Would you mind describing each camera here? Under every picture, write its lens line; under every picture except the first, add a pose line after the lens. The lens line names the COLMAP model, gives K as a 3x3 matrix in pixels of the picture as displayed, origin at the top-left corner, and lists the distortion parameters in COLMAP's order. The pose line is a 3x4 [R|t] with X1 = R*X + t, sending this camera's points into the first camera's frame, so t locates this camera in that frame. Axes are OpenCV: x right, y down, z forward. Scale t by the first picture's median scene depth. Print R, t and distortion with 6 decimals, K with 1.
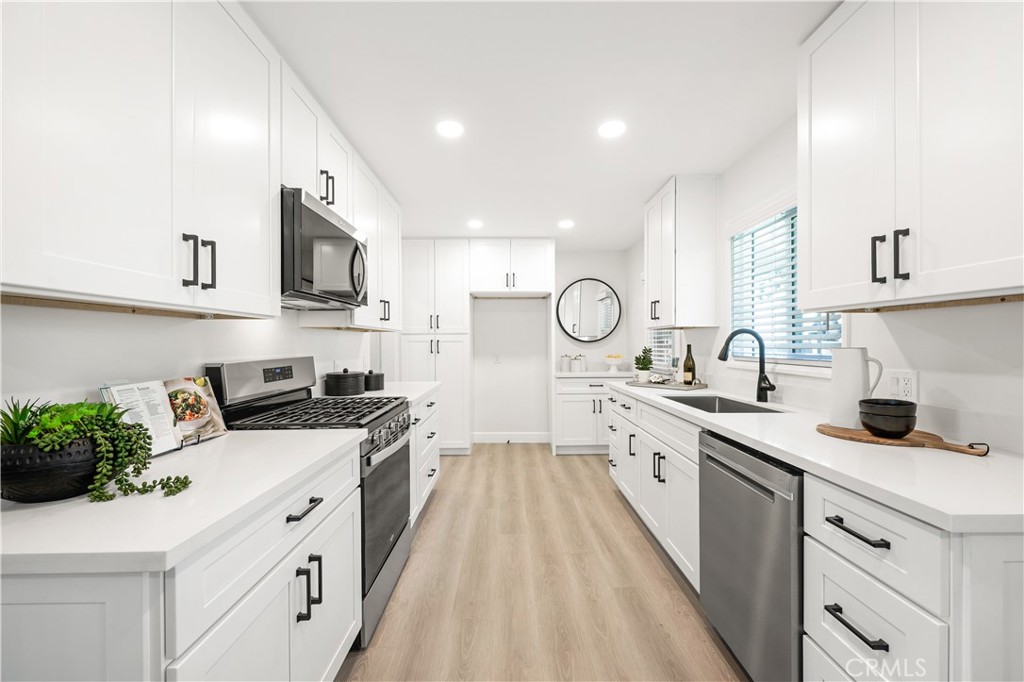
lens RADIAL K [[404.7, 0, 512.0], [0, 404.7, 344.3], [0, 0, 1]] dist [-0.000113, -0.000096]
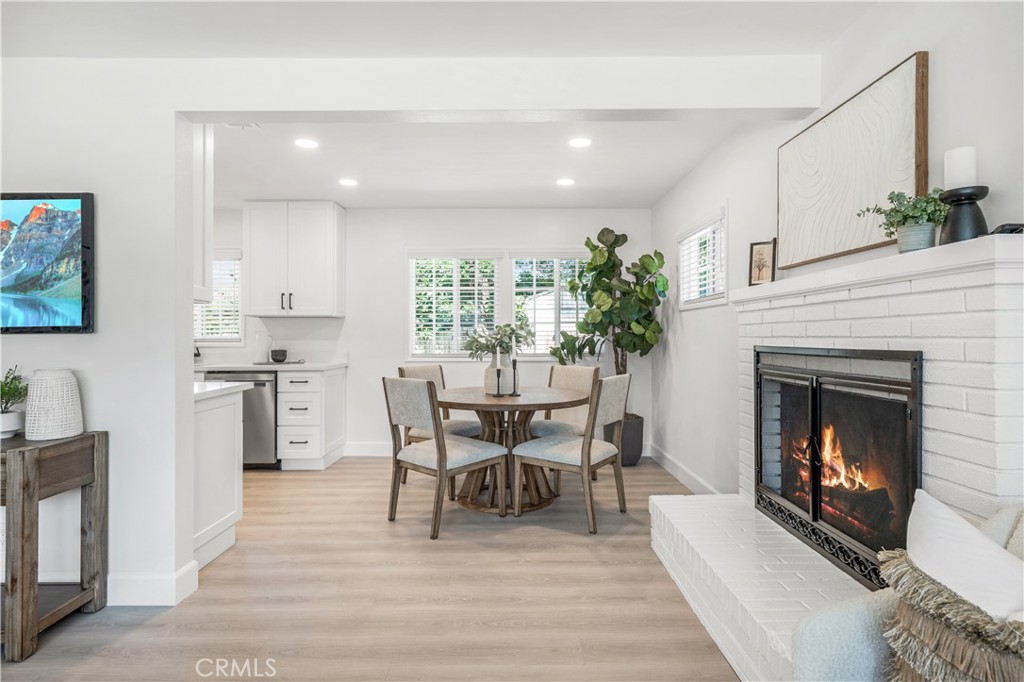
lens RADIAL K [[531.8, 0, 512.1], [0, 531.8, 334.2], [0, 0, 1]] dist [0.000364, 0.000350]
pose [[0.007638, 0.008278, 0.999937, -1.695207], [0.004262, 0.999956, -0.008310, 0.041595], [-0.999962, 0.004325, 0.007602, -0.404504]]
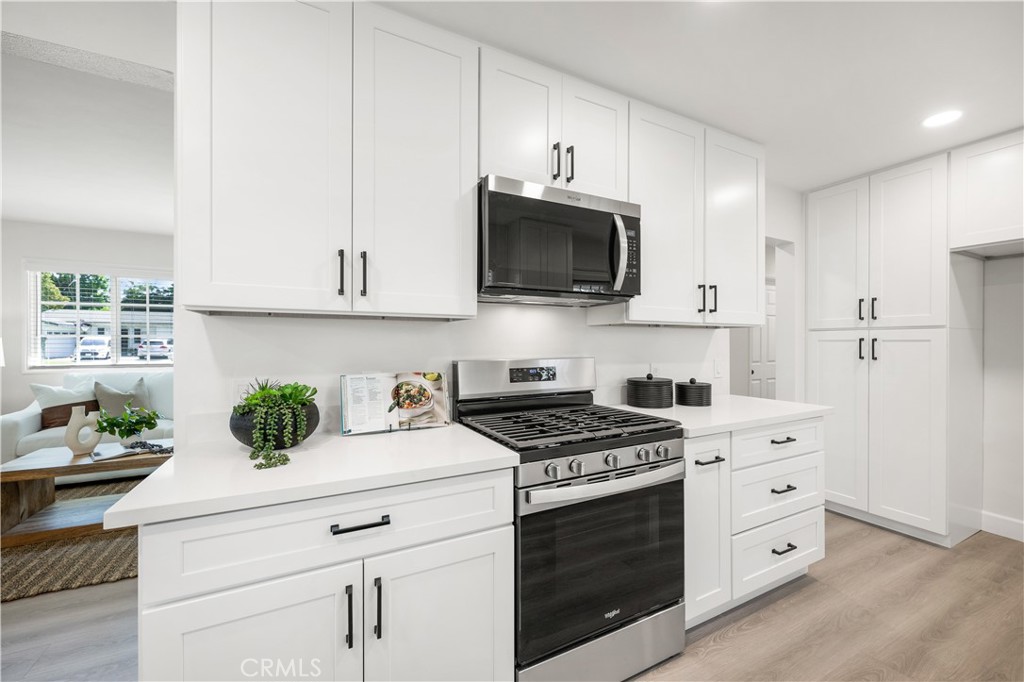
lens RADIAL K [[404.7, 0, 512.0], [0, 404.7, 344.3], [0, 0, 1]] dist [-0.000113, -0.000096]
pose [[0.447311, 0.008525, -0.894338, 0.243512], [-0.005511, 0.999962, 0.006776, -0.005321], [0.894361, 0.001897, 0.447341, 0.473927]]
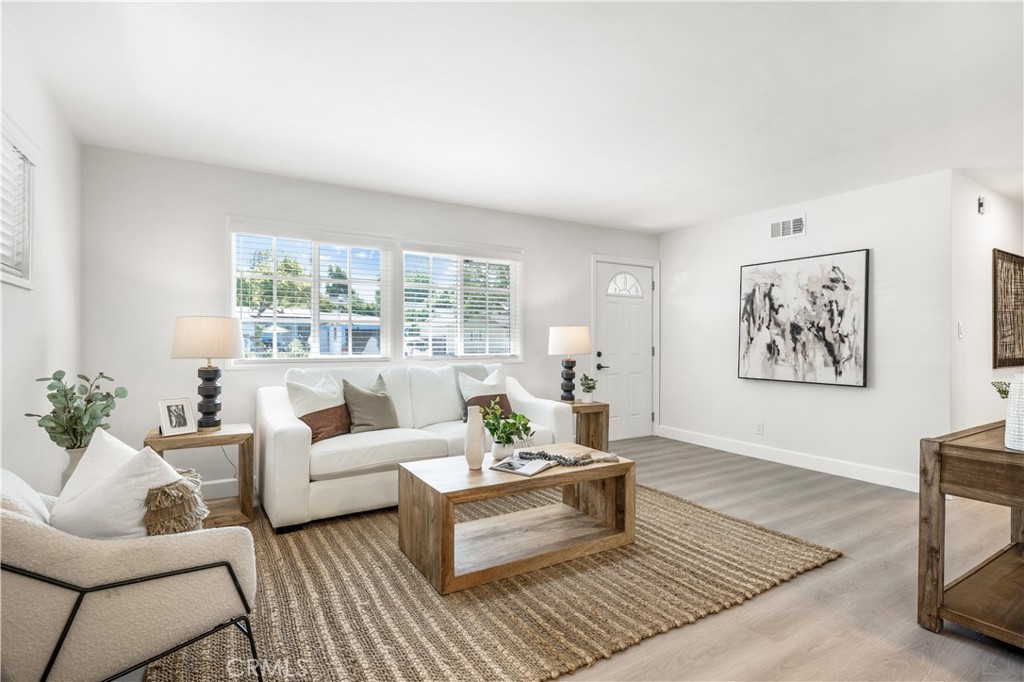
lens RADIAL K [[501.0, 0, 512.0], [0, 501.0, 341.0], [0, 0, 1]] dist [-0.001446, -0.000219]
pose [[0.516932, 0.004149, -0.856016, -0.414457], [-0.007115, 0.999975, 0.000550, 0.047672], [0.855997, 0.005806, 0.516949, -0.716021]]
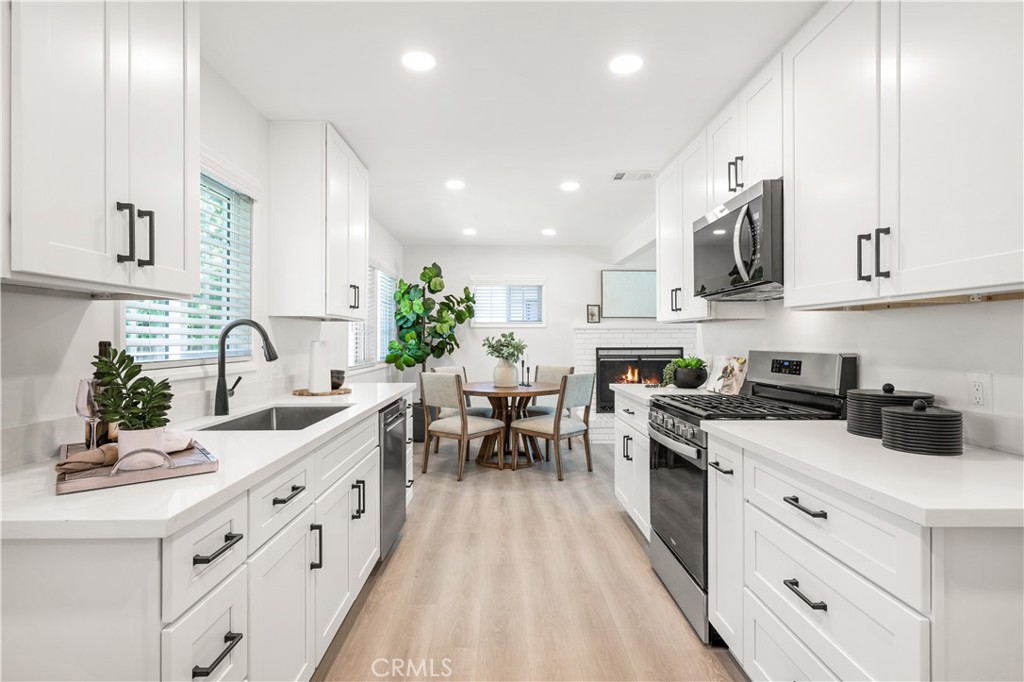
lens RADIAL K [[518.8, 0, 513.6], [0, 518.8, 336.9], [0, 0, 1]] dist [-0.001121, -0.000028]
pose [[-0.999838, 0.005279, -0.017204, 0.087145], [0.005288, 0.999986, -0.000469, -0.001666], [0.017202, -0.000559, -0.999852, 2.029690]]
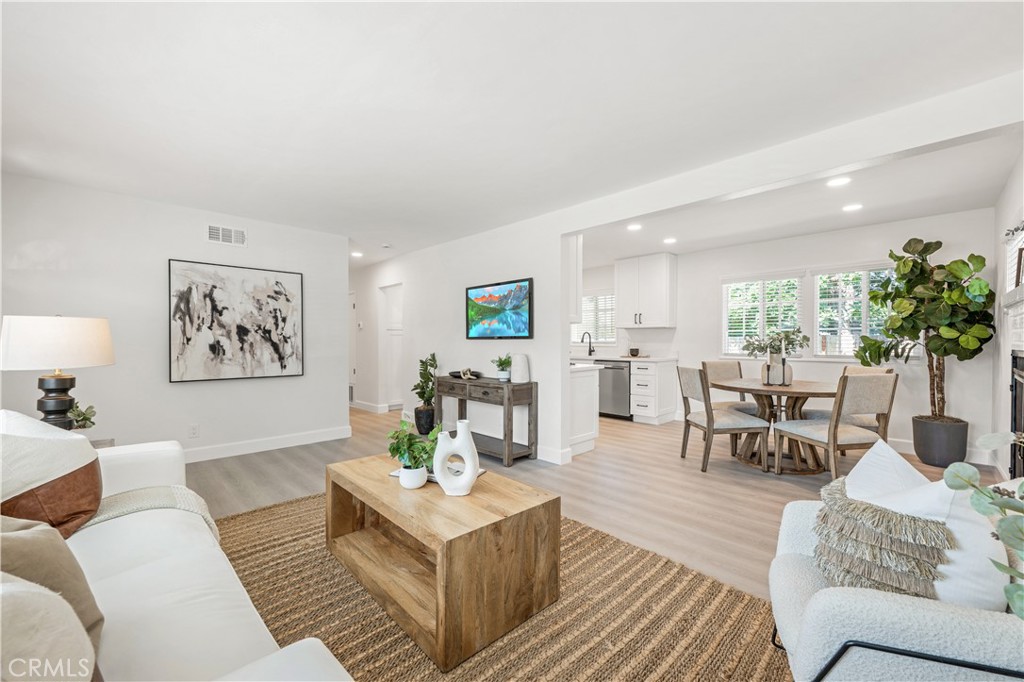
lens RADIAL K [[404.7, 0, 512.0], [0, 404.7, 344.3], [0, 0, 1]] dist [-0.000113, -0.000096]
pose [[0.723143, -0.002143, 0.690695, -1.990268], [-0.001030, 0.999991, 0.004181, 0.044473], [-0.690698, -0.003735, 0.723134, -0.838290]]
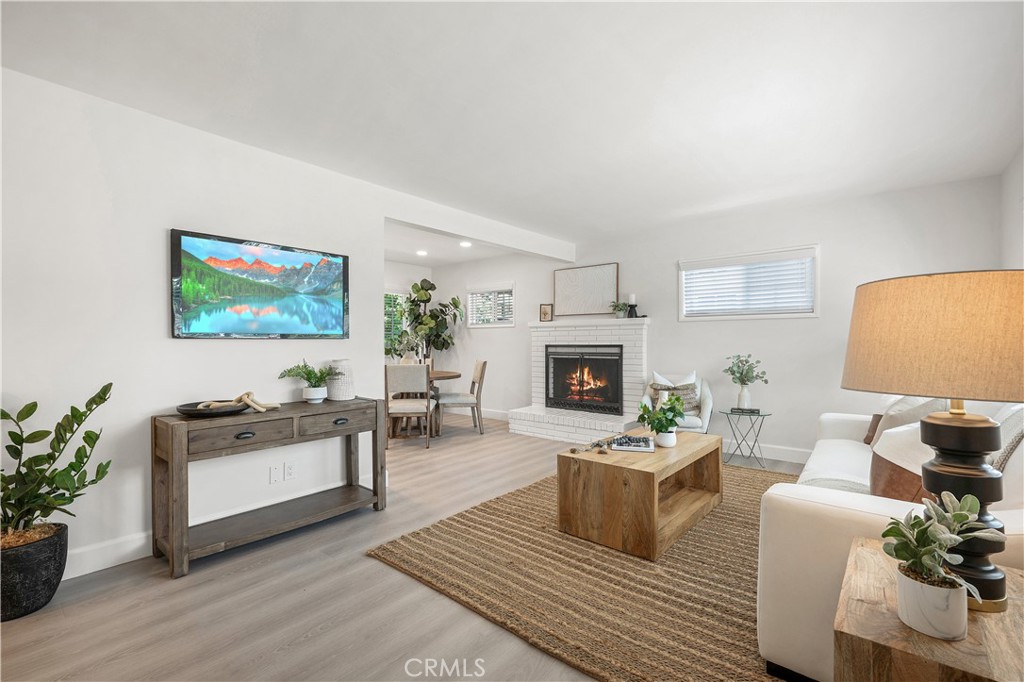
lens RADIAL K [[447.9, 0, 512.7], [0, 447.9, 346.3], [0, 0, 1]] dist [-0.000935, -0.000044]
pose [[-0.760592, -0.000232, 0.649230, -2.056888], [0.007682, 0.999927, 0.009357, 0.043252], [-0.649184, 0.012104, -0.760535, 1.233594]]
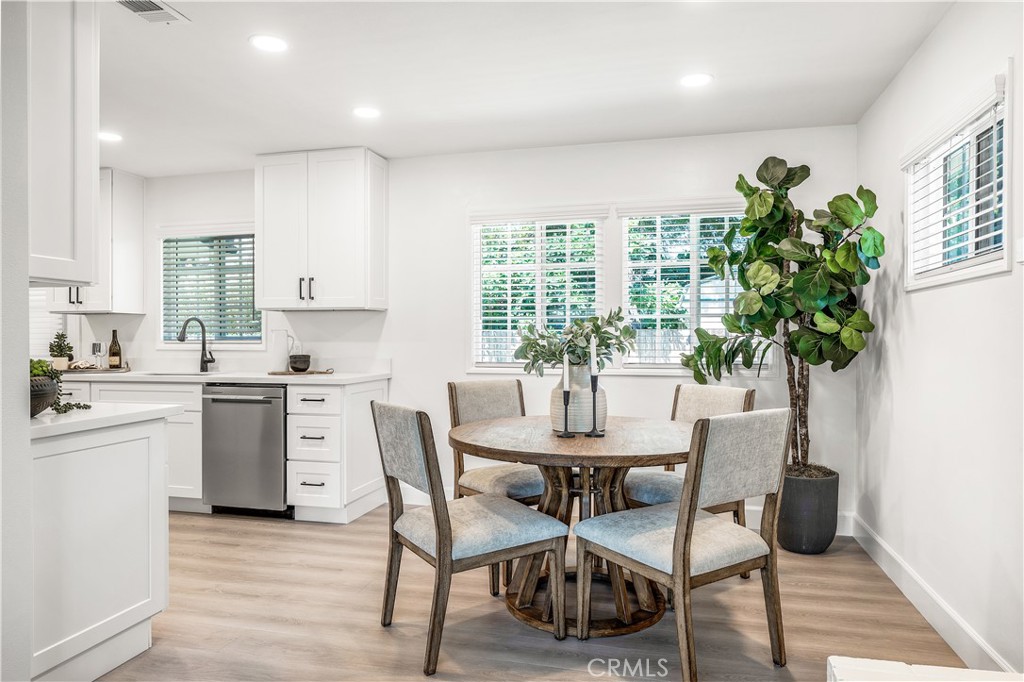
lens RADIAL K [[649.2, 0, 512.5], [0, 649.2, 341.9], [0, 0, 1]] dist [0.001831, 0.000649]
pose [[0.260018, -0.001690, 0.965602, -1.236827], [0.002130, 0.999997, 0.001177, 0.042497], [-0.965601, 0.001751, 0.260021, -0.570966]]
